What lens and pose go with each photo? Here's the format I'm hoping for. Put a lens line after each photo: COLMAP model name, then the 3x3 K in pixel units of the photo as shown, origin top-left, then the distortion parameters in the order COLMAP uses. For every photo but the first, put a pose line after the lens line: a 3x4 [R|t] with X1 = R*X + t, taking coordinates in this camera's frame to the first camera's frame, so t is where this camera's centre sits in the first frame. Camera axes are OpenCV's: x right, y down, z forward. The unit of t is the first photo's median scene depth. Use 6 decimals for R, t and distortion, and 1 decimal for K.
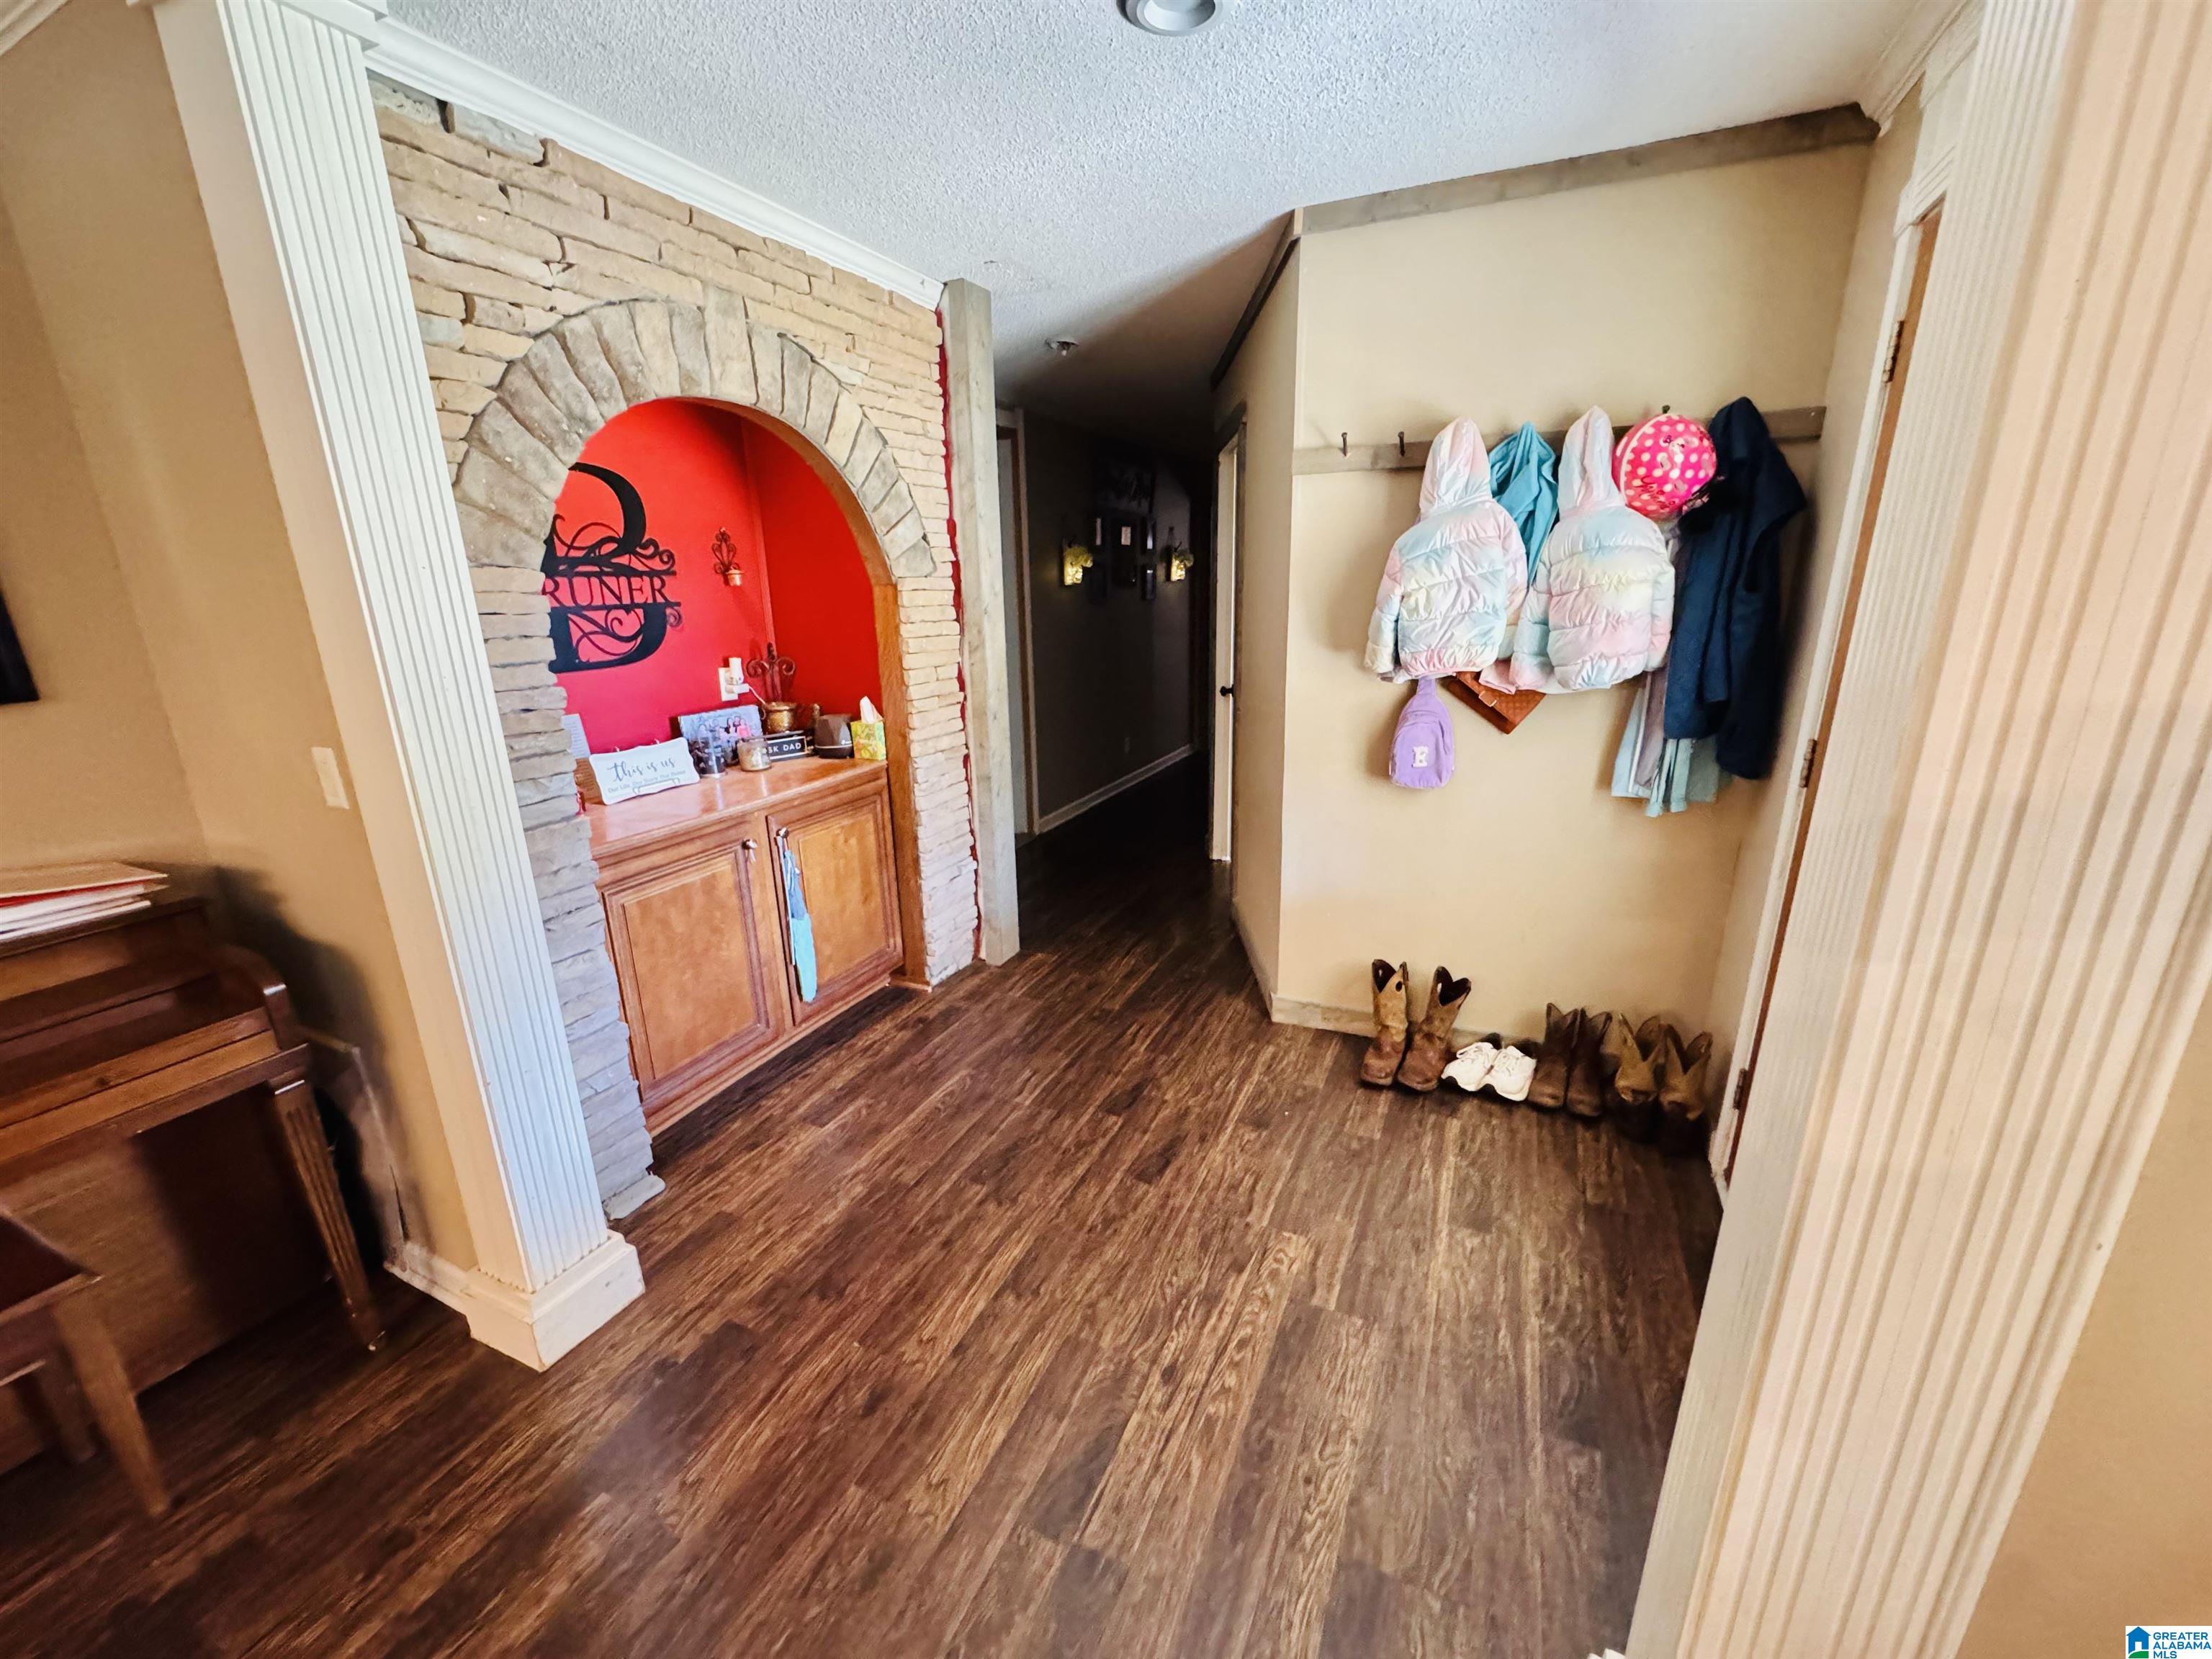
lens RADIAL K [[880.4, 0, 1101.8], [0, 880.4, 828.5], [0, 0, 1]] dist [-0.002125, -0.000151]
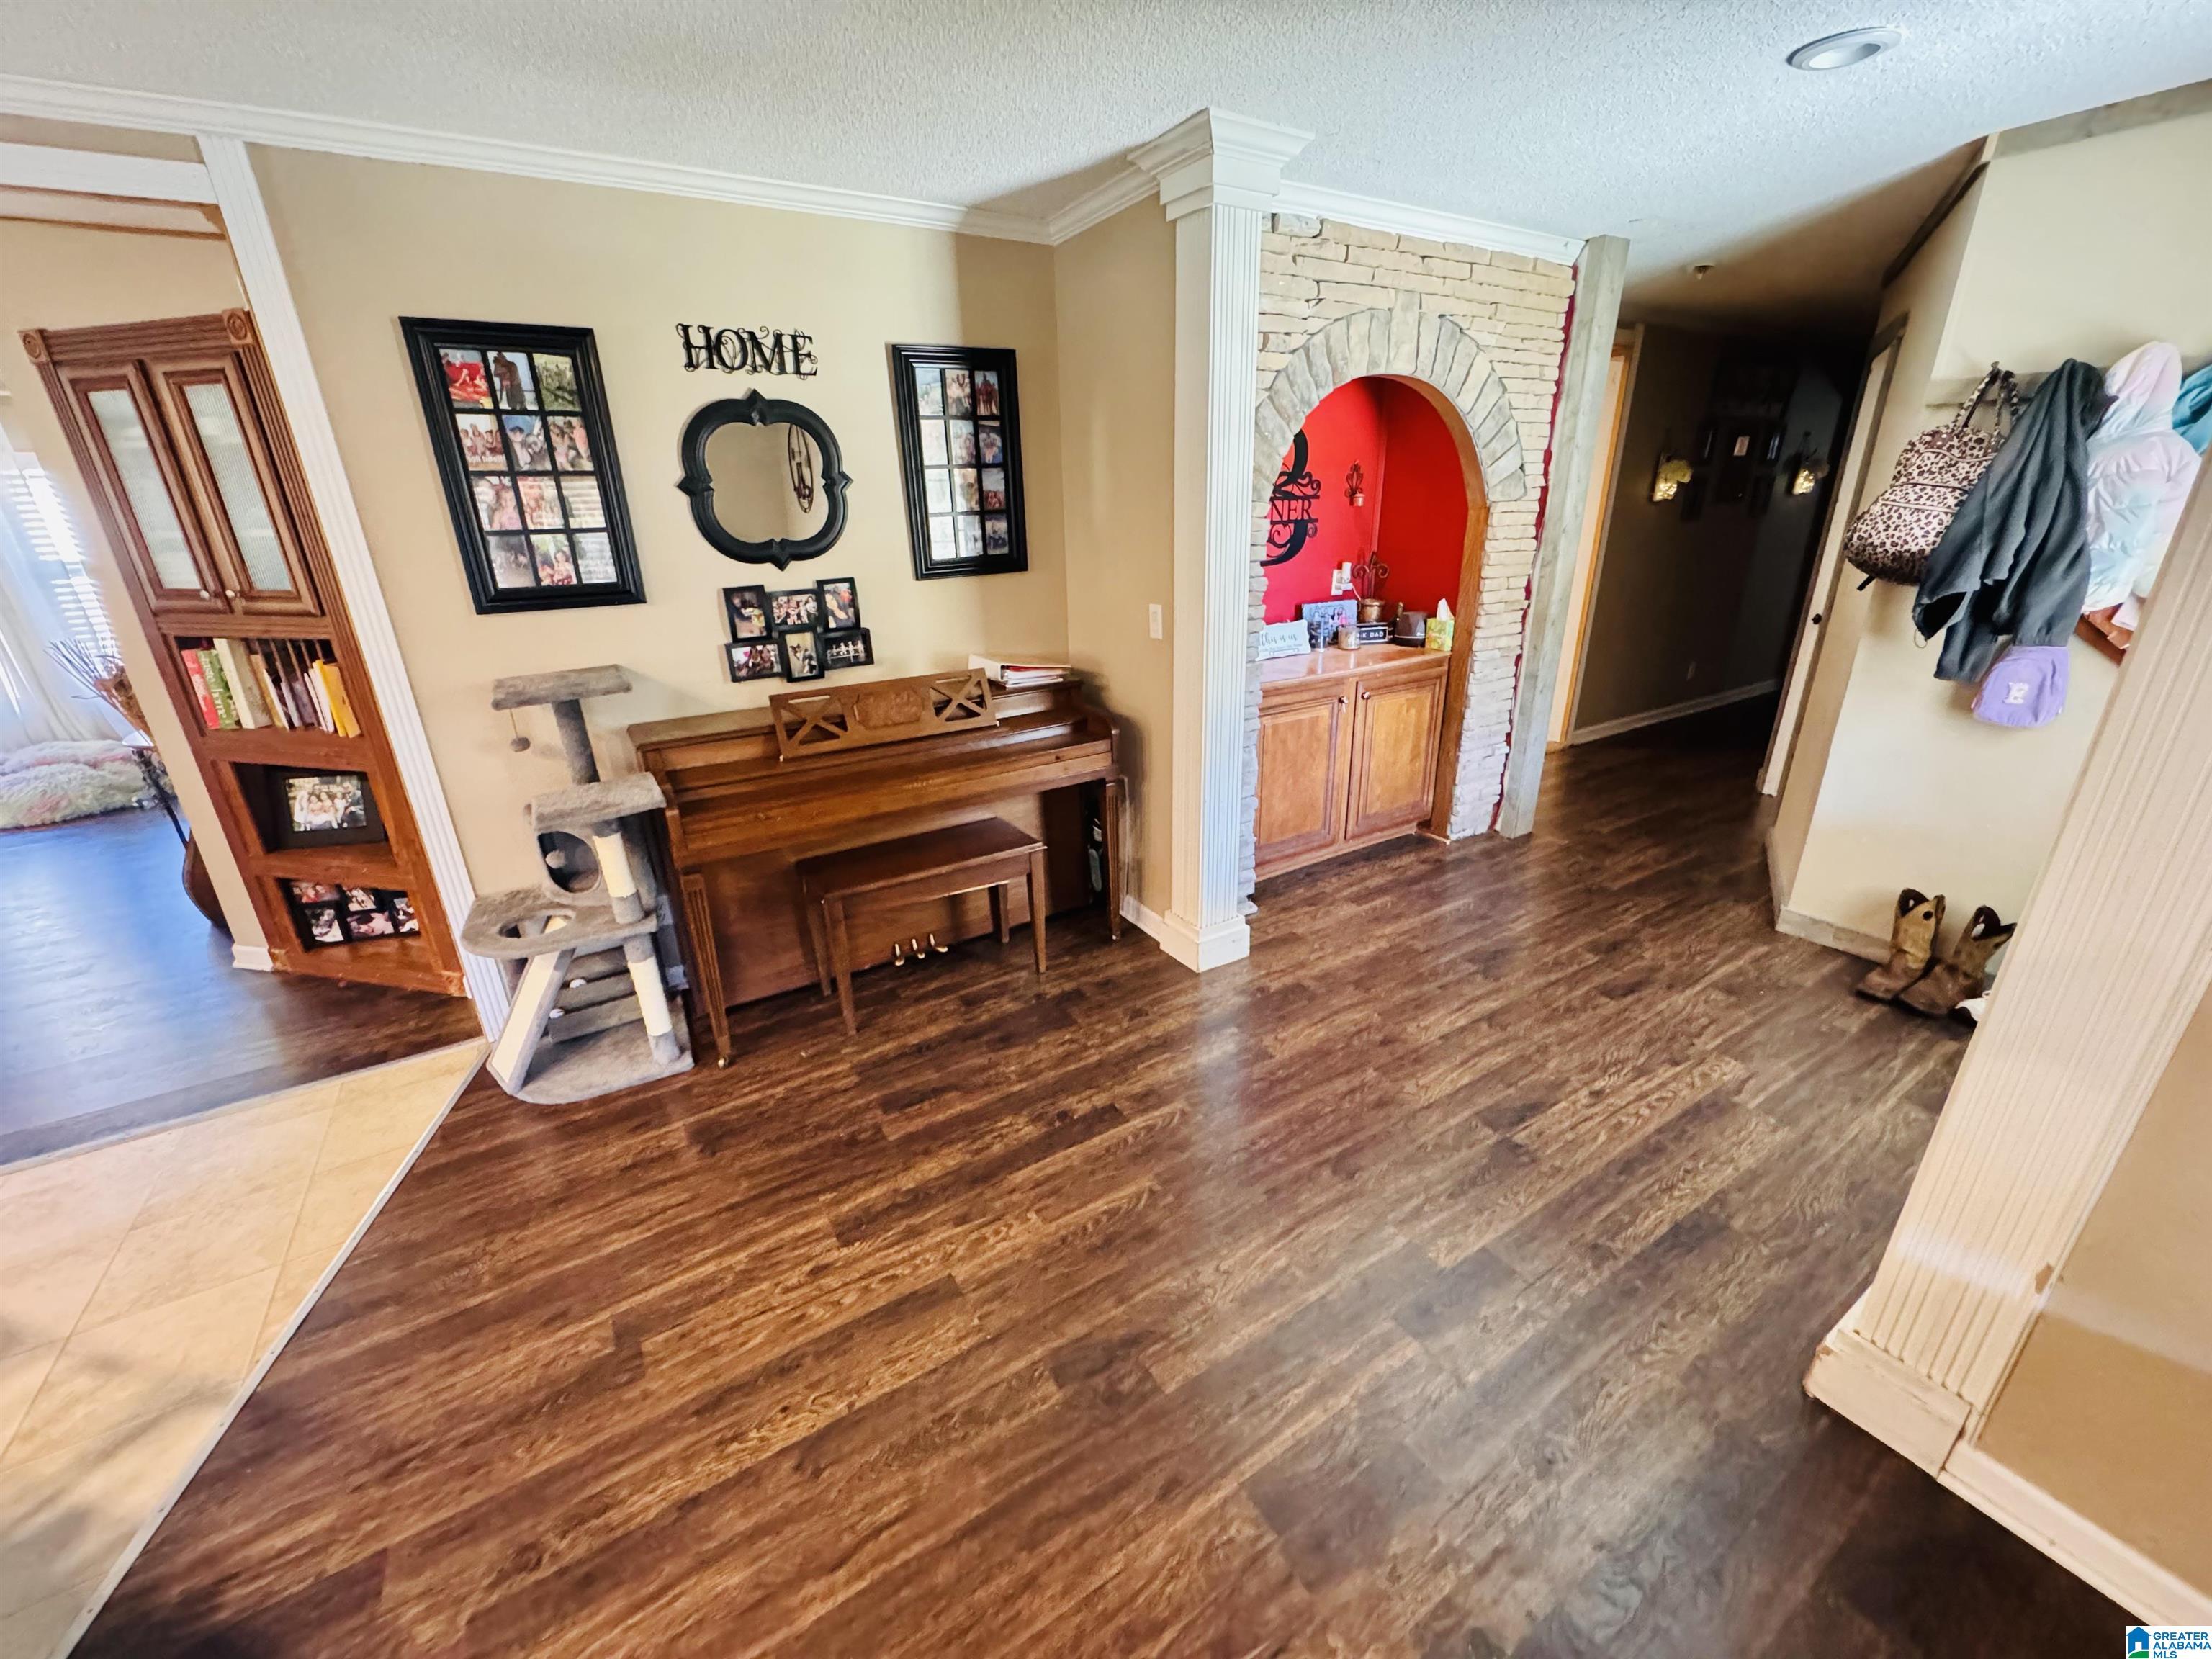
lens RADIAL K [[887.2, 0, 1106.0], [0, 887.2, 829.5], [0, 0, 1]] dist [-0.000866, 0.000310]
pose [[0.840904, 0.195202, -0.504755, 0.031502], [-0.143913, 0.979759, 0.139145, 0.072734], [0.521699, -0.044367, 0.851975, -0.377906]]
